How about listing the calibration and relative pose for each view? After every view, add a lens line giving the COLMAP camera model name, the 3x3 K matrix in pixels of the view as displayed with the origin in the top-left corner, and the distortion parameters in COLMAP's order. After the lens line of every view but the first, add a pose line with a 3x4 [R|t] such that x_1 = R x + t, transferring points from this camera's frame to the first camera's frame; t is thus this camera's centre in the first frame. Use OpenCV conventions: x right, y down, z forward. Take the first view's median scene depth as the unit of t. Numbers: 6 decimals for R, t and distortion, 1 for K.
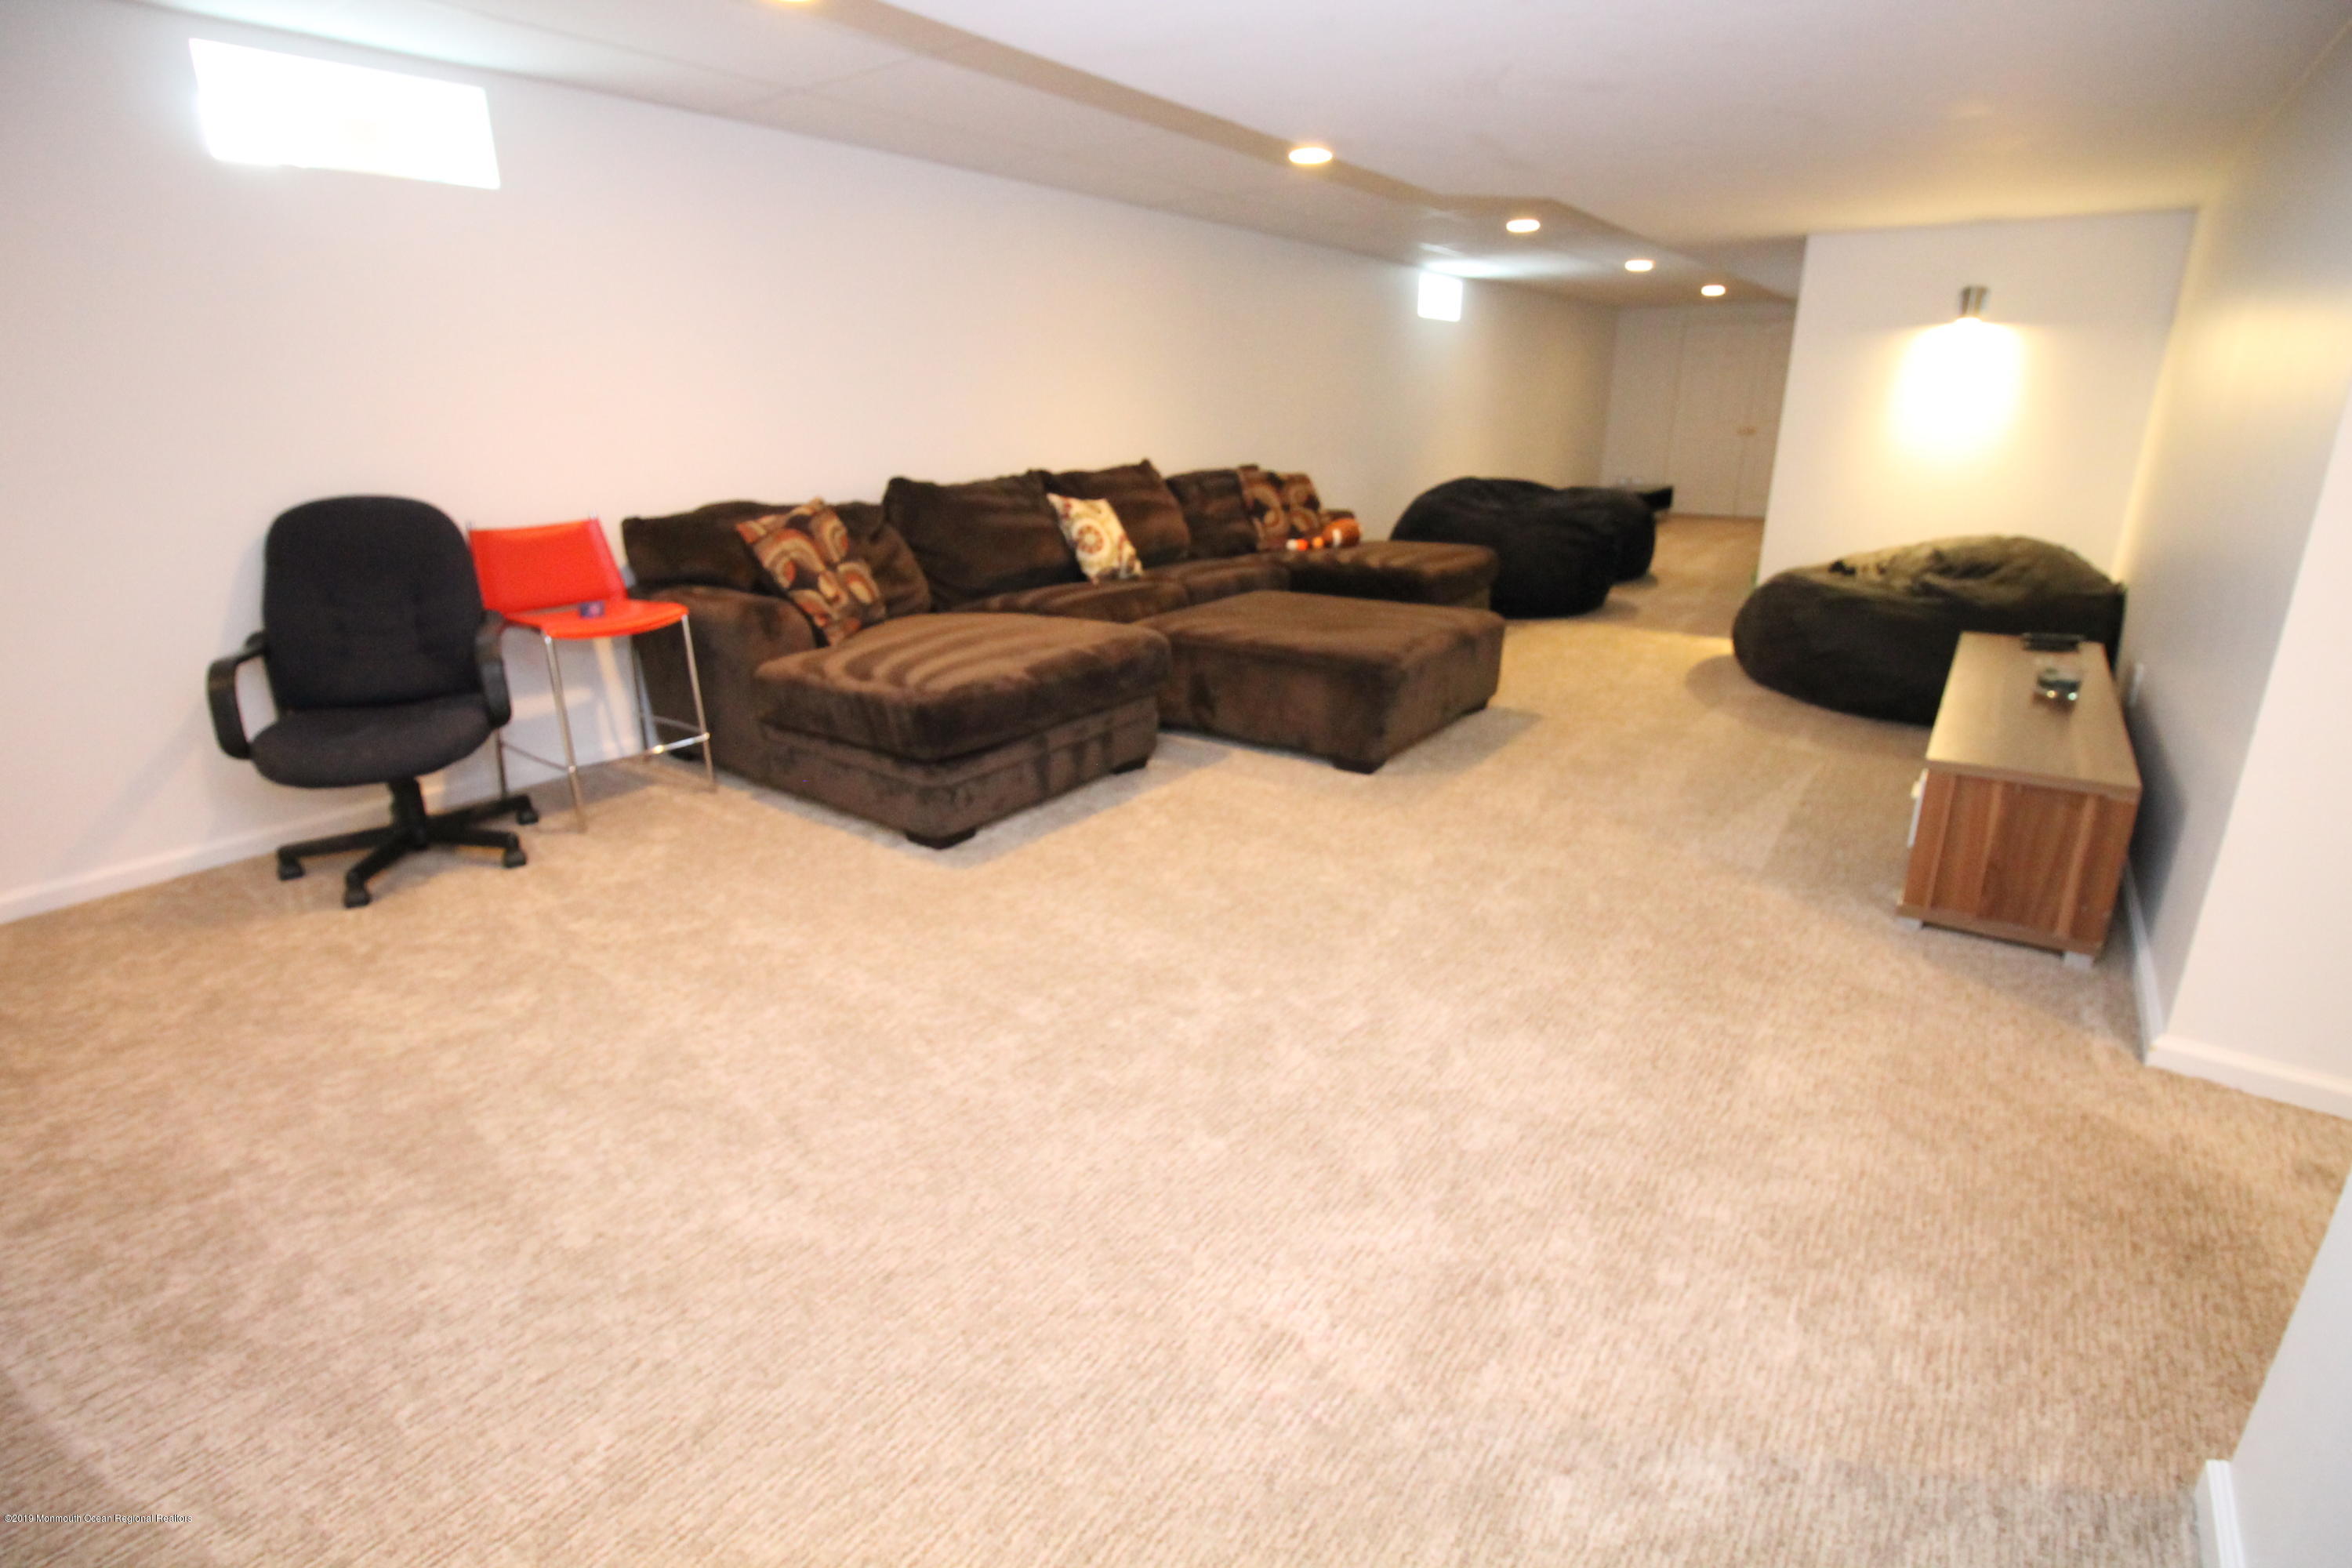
lens RADIAL K [[1101.2, 0, 1173.3], [0, 1101.2, 772.2], [0, 0, 1]] dist [-0.003015, -0.010664]
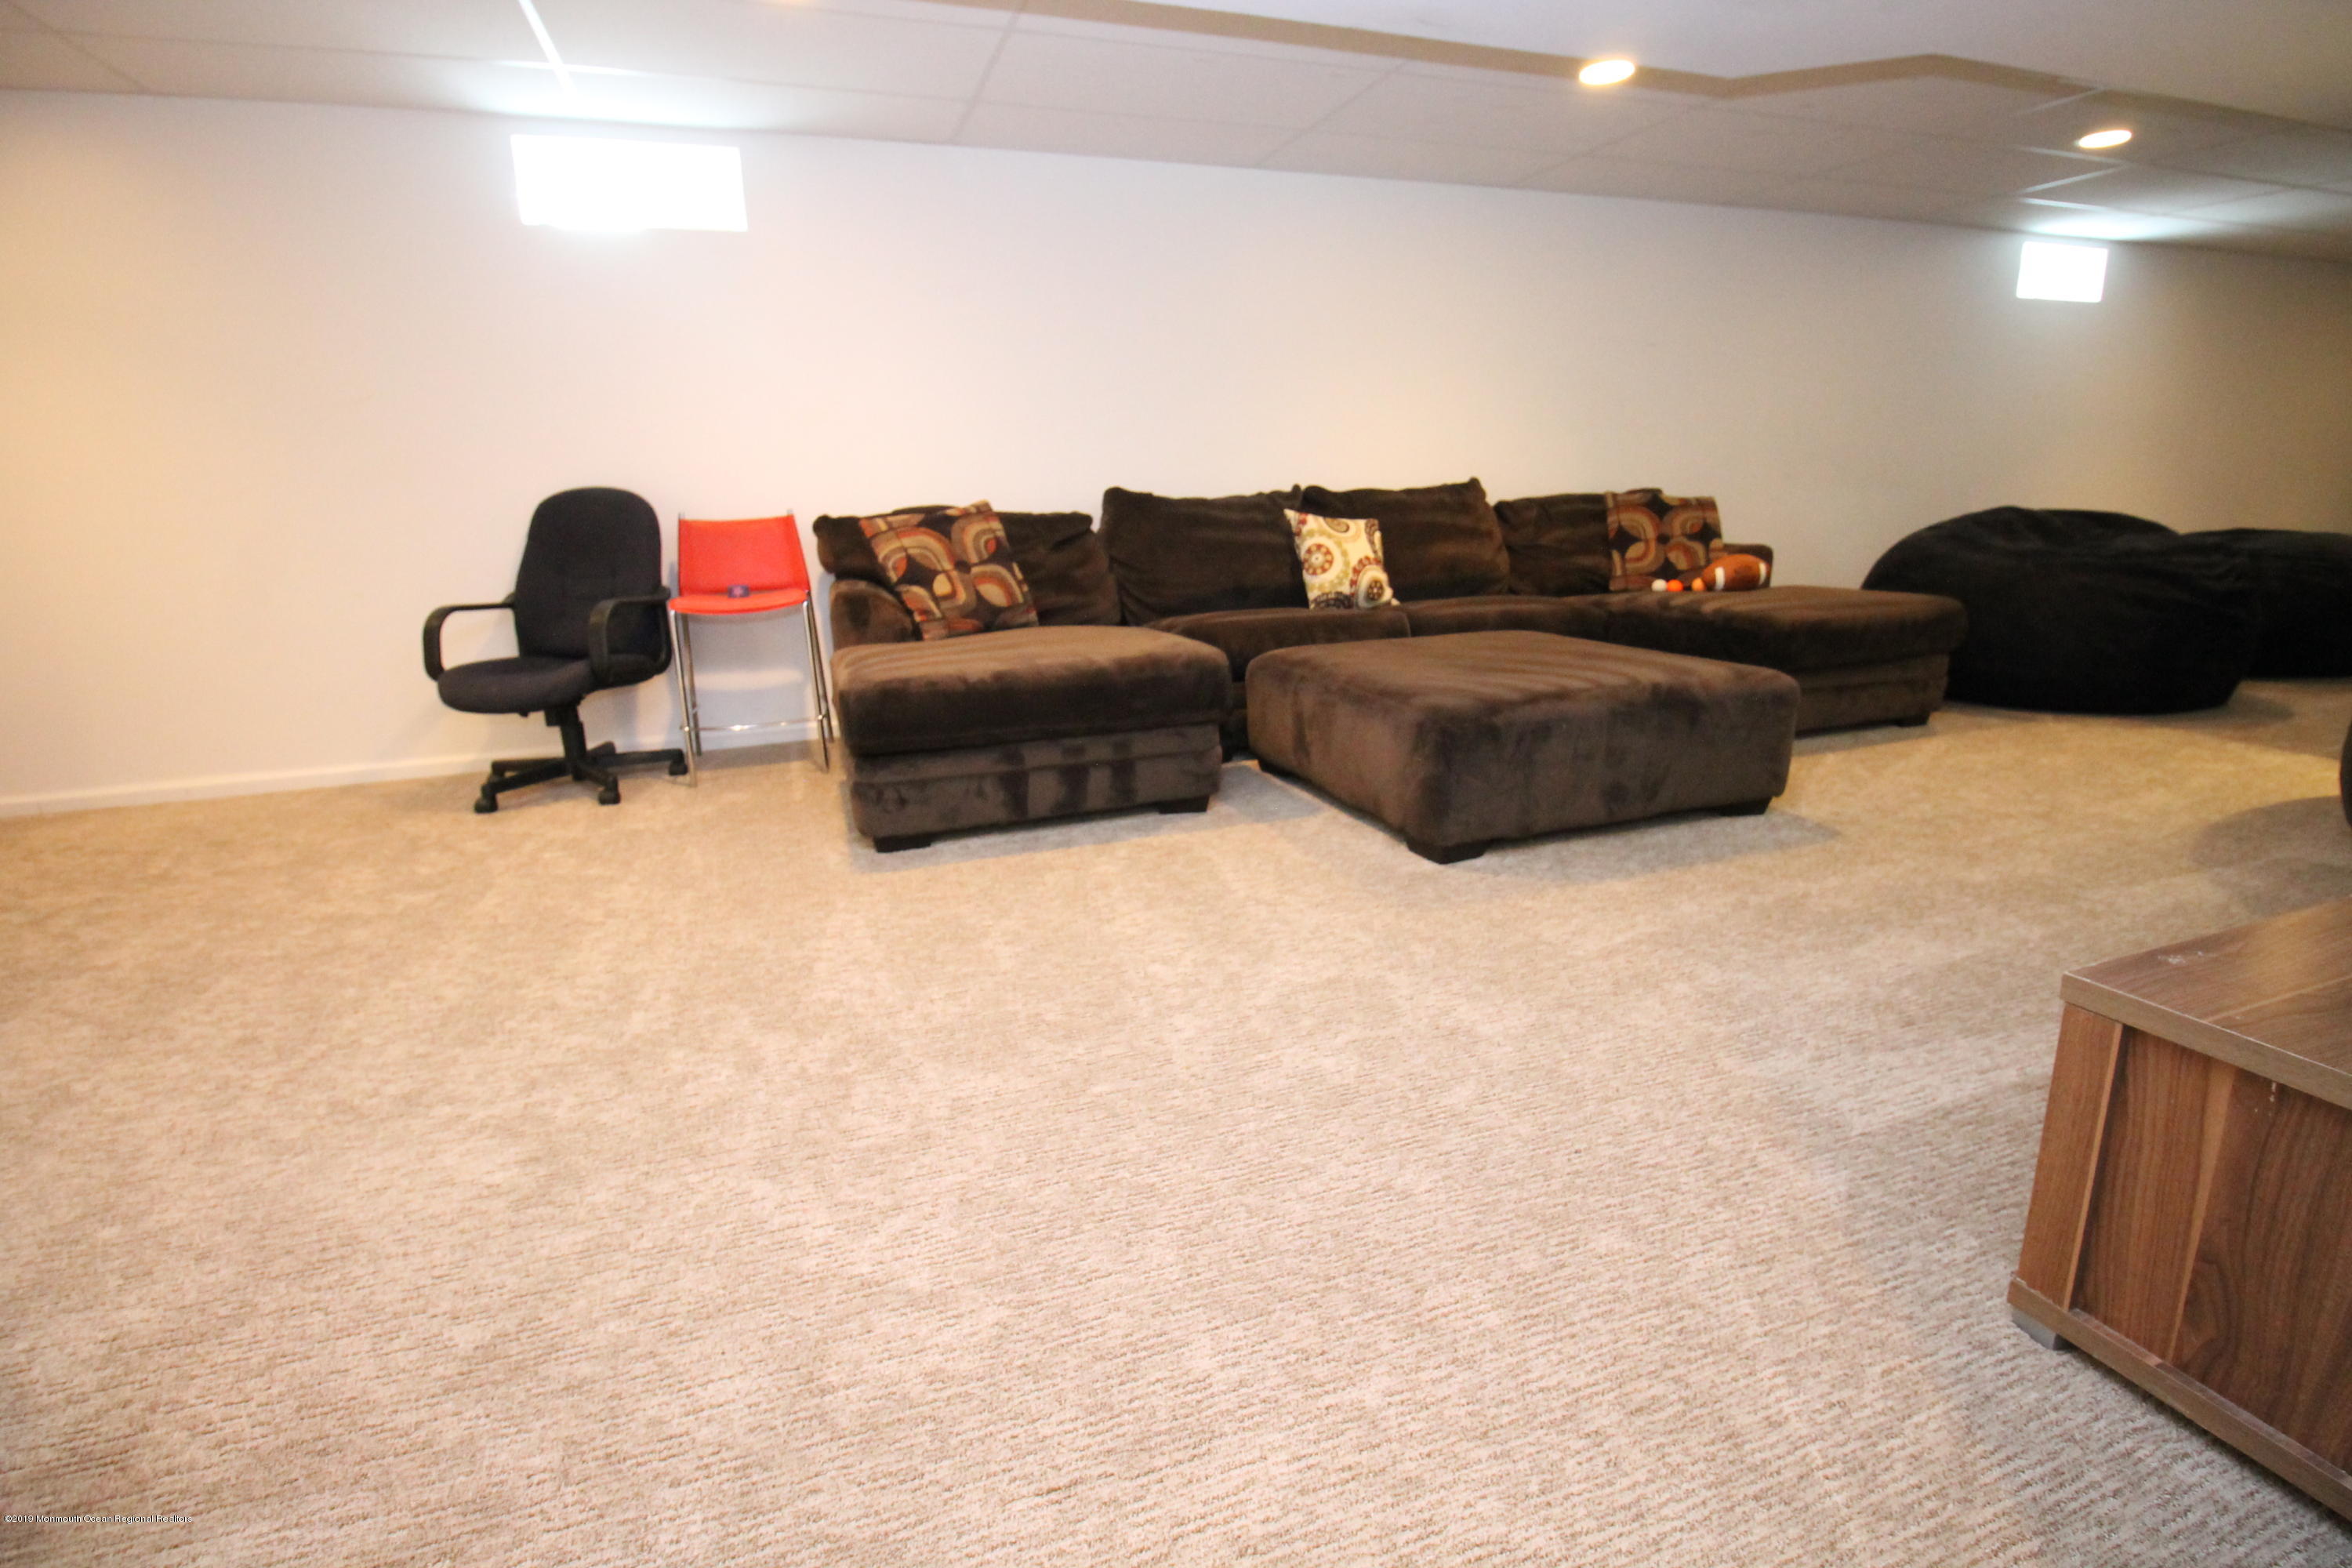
lens RADIAL K [[1101.2, 0, 1192.8], [0, 1101.2, 772.7], [0, 0, 1]] dist [-0.003015, -0.010664]
pose [[0.834076, 0.126403, -0.536972, 0.420858], [-0.156533, 0.987615, -0.010658, -0.023833], [0.528974, 0.092943, 0.843533, 0.282372]]
